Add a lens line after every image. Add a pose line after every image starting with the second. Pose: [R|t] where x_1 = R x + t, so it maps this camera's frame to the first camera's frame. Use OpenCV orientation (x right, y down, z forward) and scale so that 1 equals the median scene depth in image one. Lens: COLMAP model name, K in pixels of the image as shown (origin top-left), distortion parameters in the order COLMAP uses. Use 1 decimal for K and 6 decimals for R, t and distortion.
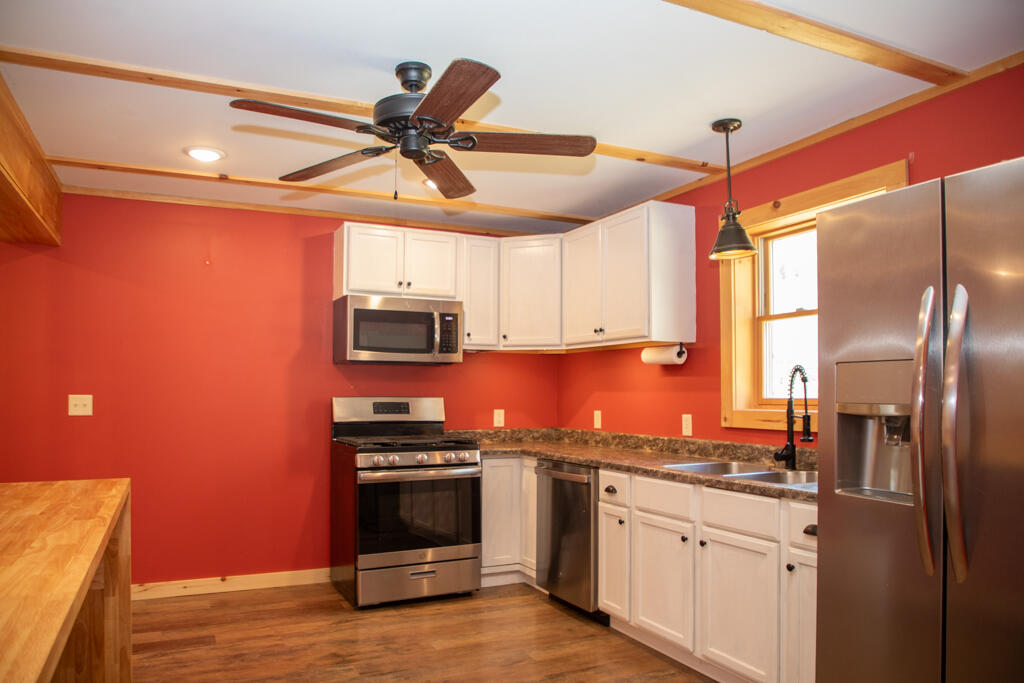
lens RADIAL K [[701.3, 0, 483.5], [0, 701.3, 389.1], [0, 0, 1]] dist [-0.044826, 0.000625]
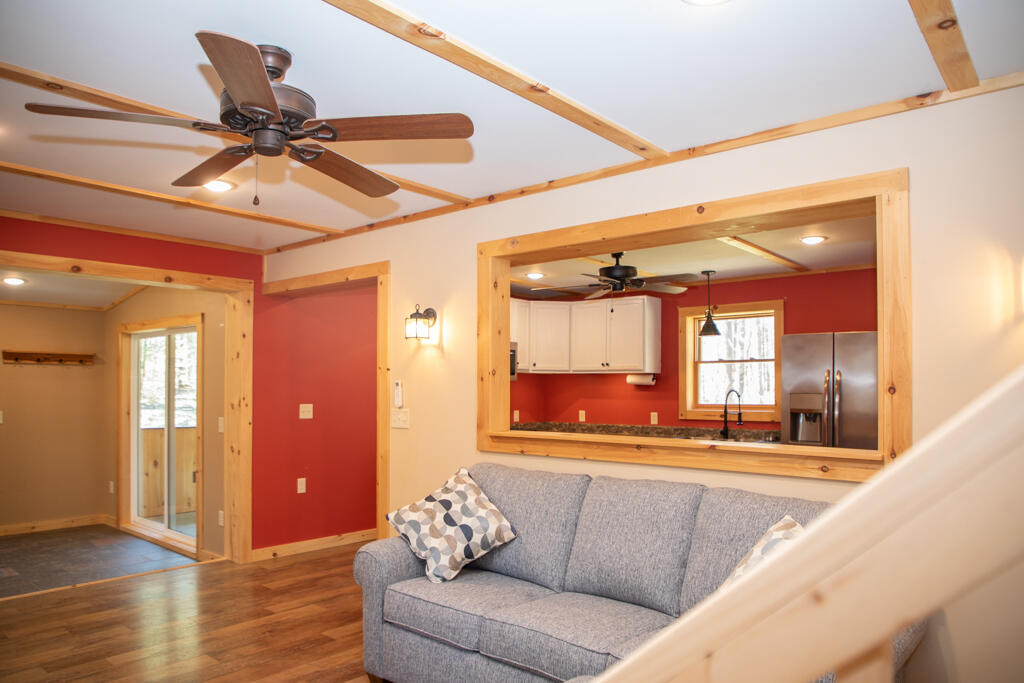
lens RADIAL K [[693.2, 0, 509.2], [0, 693.2, 380.7], [0, 0, 1]] dist [-0.064945, 0.034924]
pose [[0.907979, 0.006824, 0.418959, -0.820345], [-0.004406, 0.999968, -0.006737, -0.033276], [-0.418991, 0.004271, 0.907980, -0.481430]]
